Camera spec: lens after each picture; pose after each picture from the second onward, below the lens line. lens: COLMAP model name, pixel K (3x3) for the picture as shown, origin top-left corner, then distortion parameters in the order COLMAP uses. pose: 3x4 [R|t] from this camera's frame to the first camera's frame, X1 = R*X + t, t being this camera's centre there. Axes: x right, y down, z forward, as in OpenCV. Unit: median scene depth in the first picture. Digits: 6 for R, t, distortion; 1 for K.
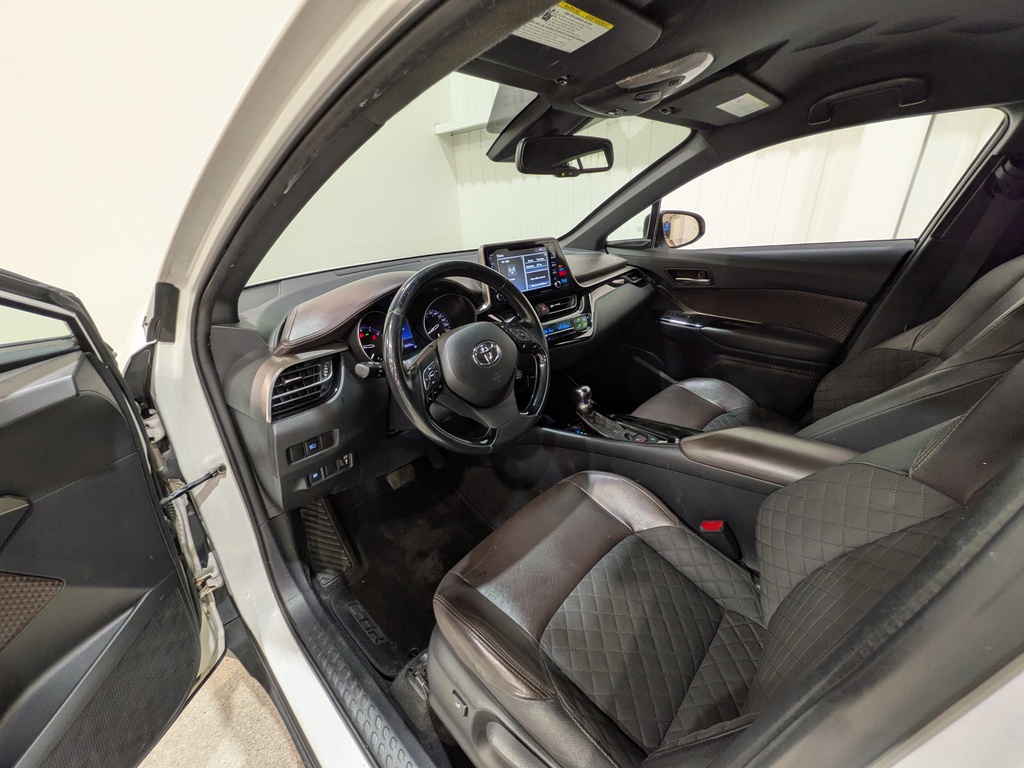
lens RADIAL K [[410.6, 0, 530.1], [0, 410.6, 377.3], [0, 0, 1]] dist [0.002553, 0.000176]
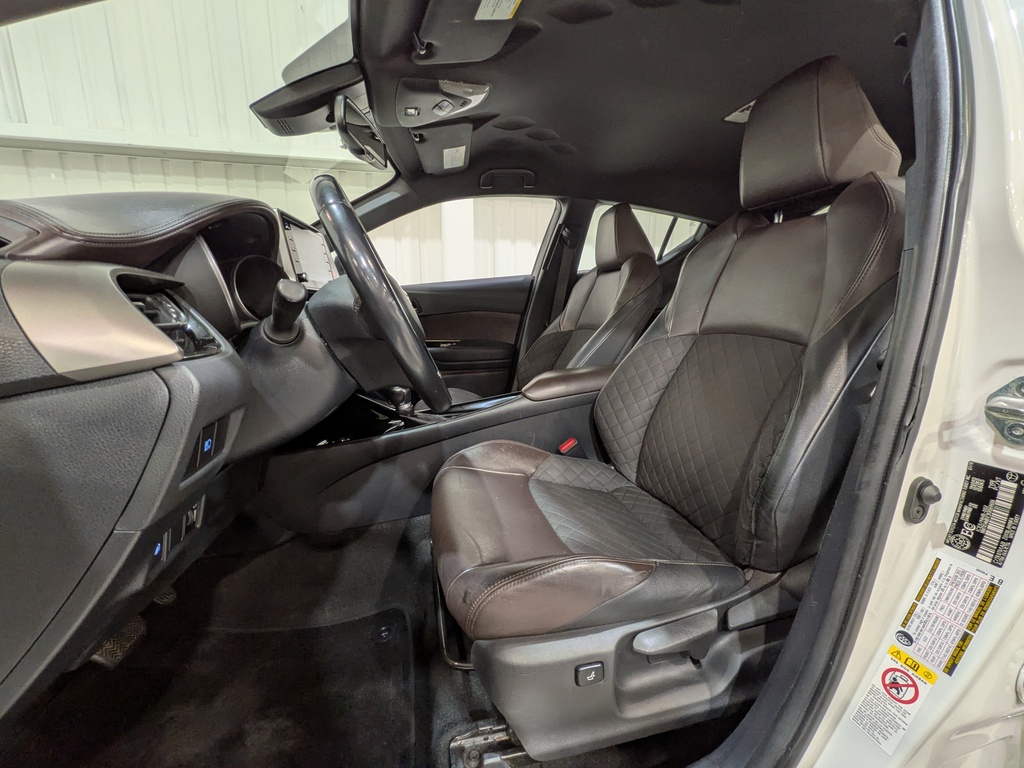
lens RADIAL K [[410.6, 0, 505.8], [0, 410.6, 387.5], [0, 0, 1]] dist [0.002553, 0.000176]
pose [[0.538967, -0.117575, 0.834081, -0.511327], [0.330282, 0.940412, -0.080858, 0.179320], [-0.774873, 0.319062, 0.545684, 0.321648]]
